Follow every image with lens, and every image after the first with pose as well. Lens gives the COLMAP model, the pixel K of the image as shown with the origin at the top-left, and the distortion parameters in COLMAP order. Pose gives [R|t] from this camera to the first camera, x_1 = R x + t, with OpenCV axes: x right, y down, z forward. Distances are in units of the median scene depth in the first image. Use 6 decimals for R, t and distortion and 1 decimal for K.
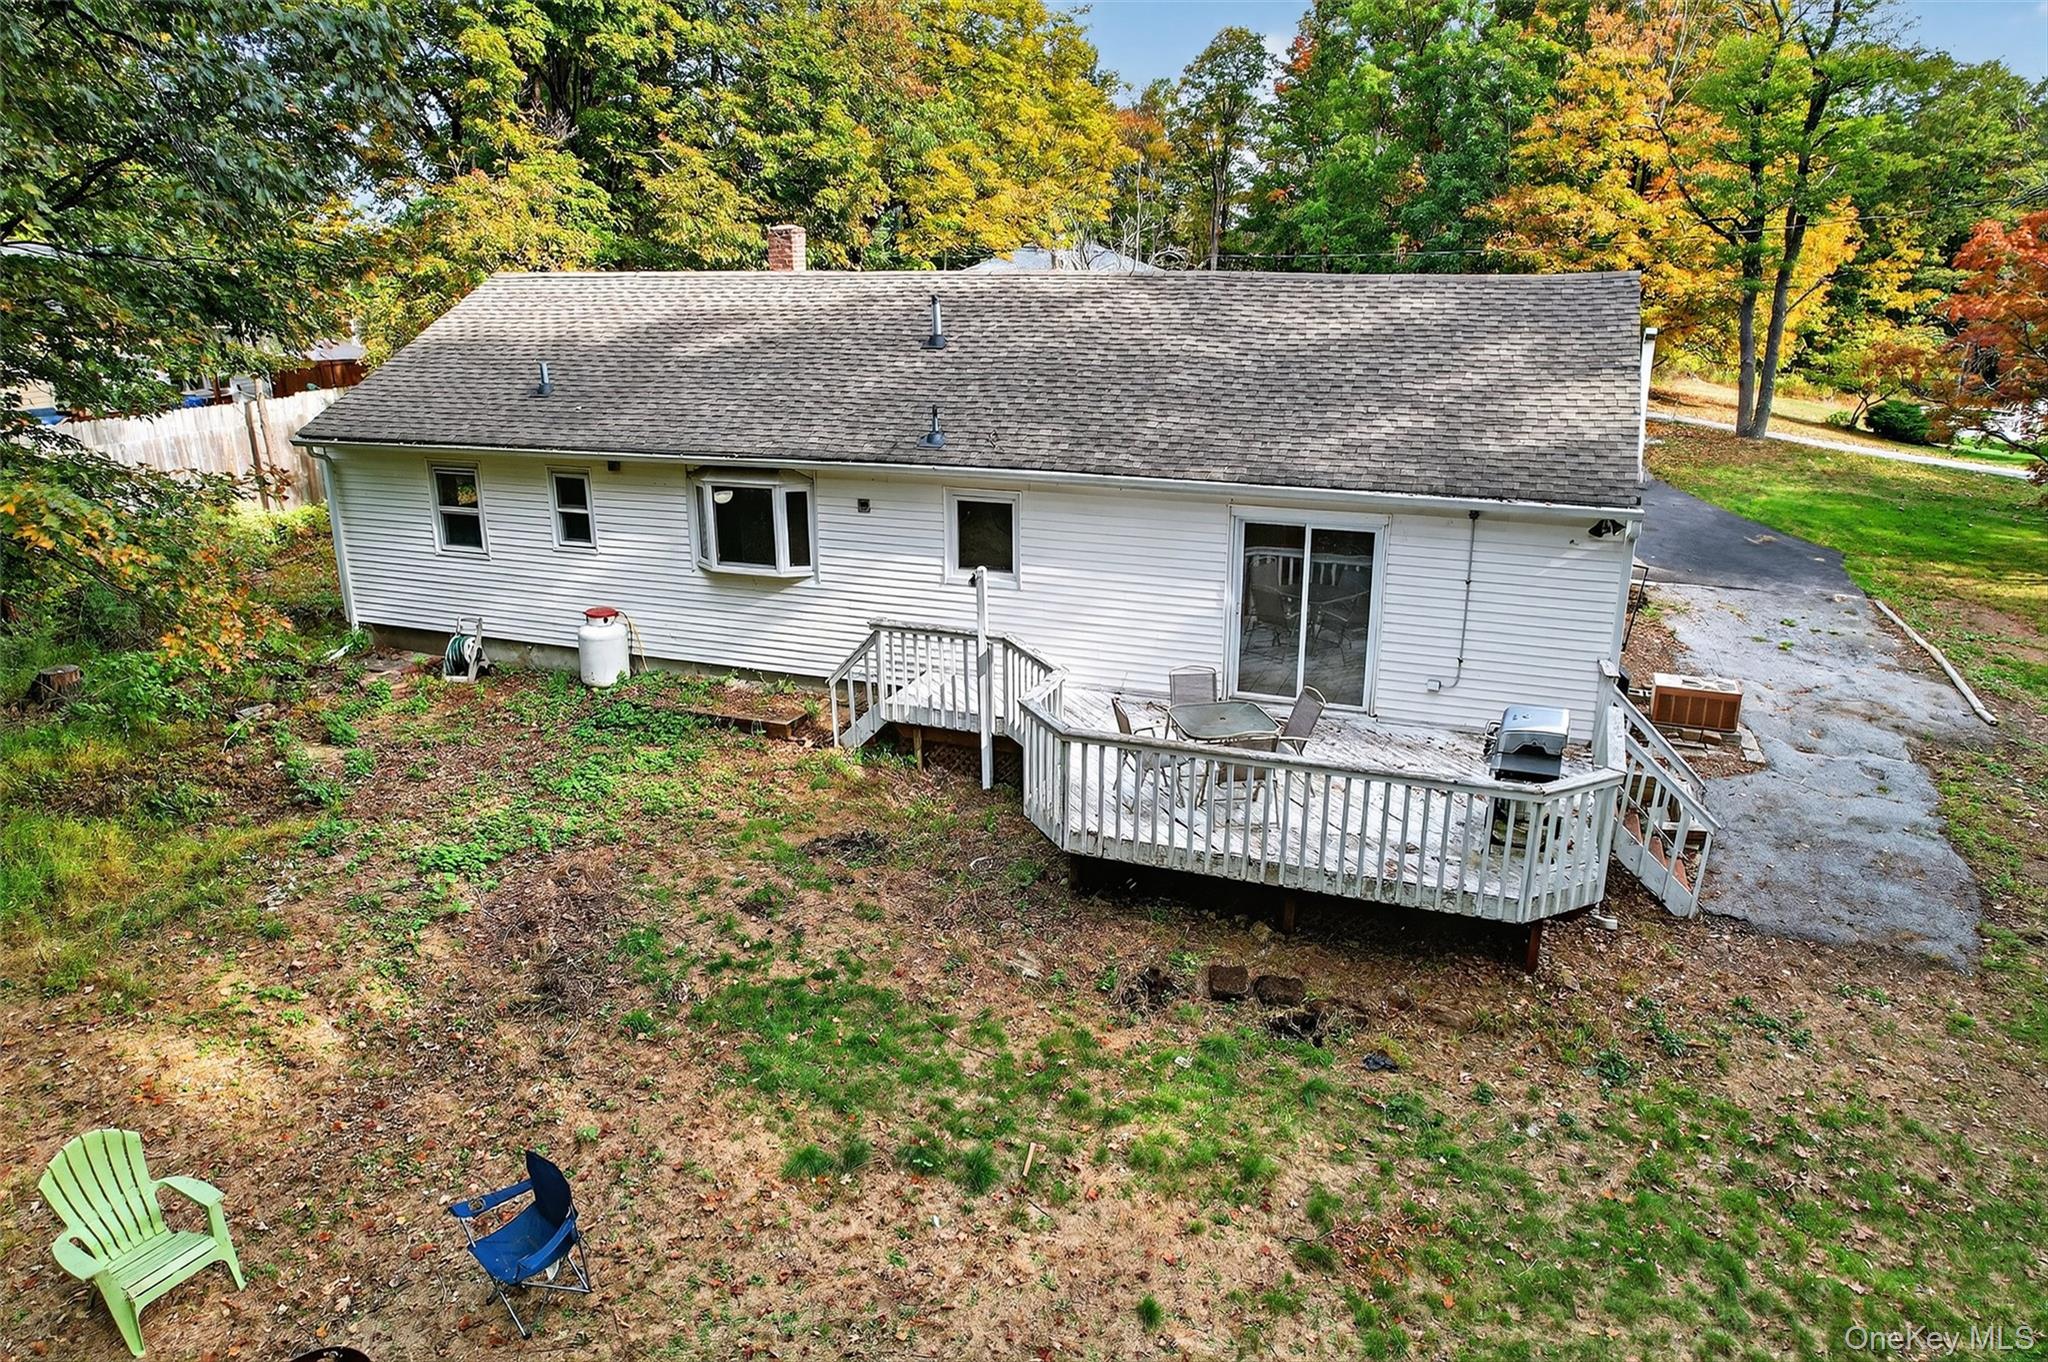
lens RADIAL K [[1273.7, 0, 1106.9], [0, 1273.7, 682.3], [0, 0, 1]] dist [-0.017757, 0.000220]
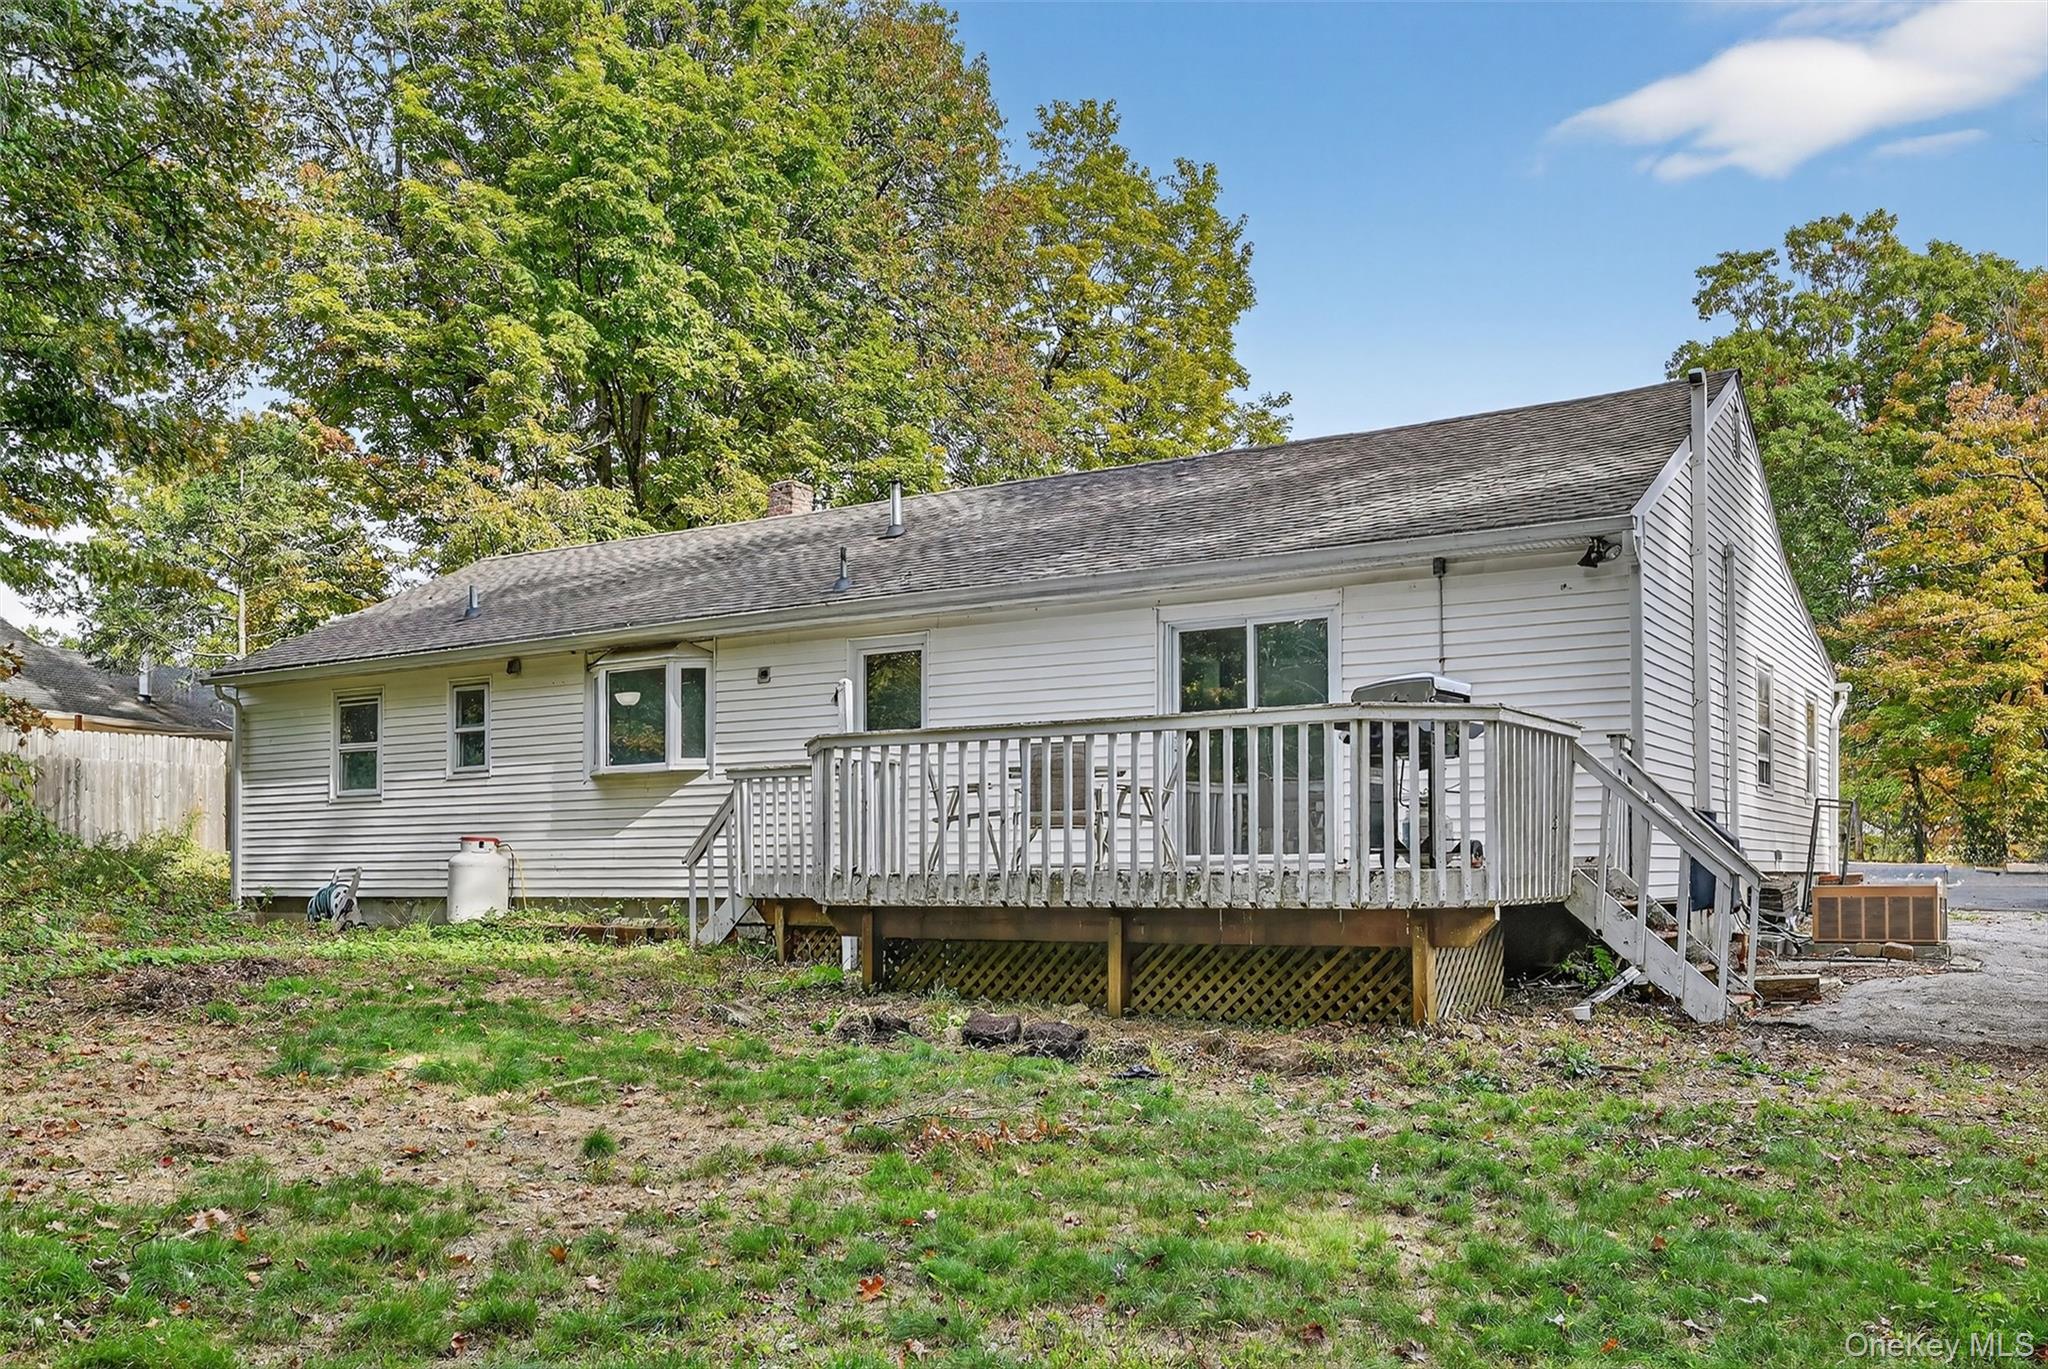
lens RADIAL K [[1639.3, 0, 1024.0], [0, 1639.3, 684.5], [0, 0, 1]] dist [0.009673, 0.004278]
pose [[0.983287, -0.024413, -0.180415, 0.159578], [-0.034804, 0.947487, -0.317896, 0.190812], [0.178702, 0.318862, 0.930802, 0.031135]]
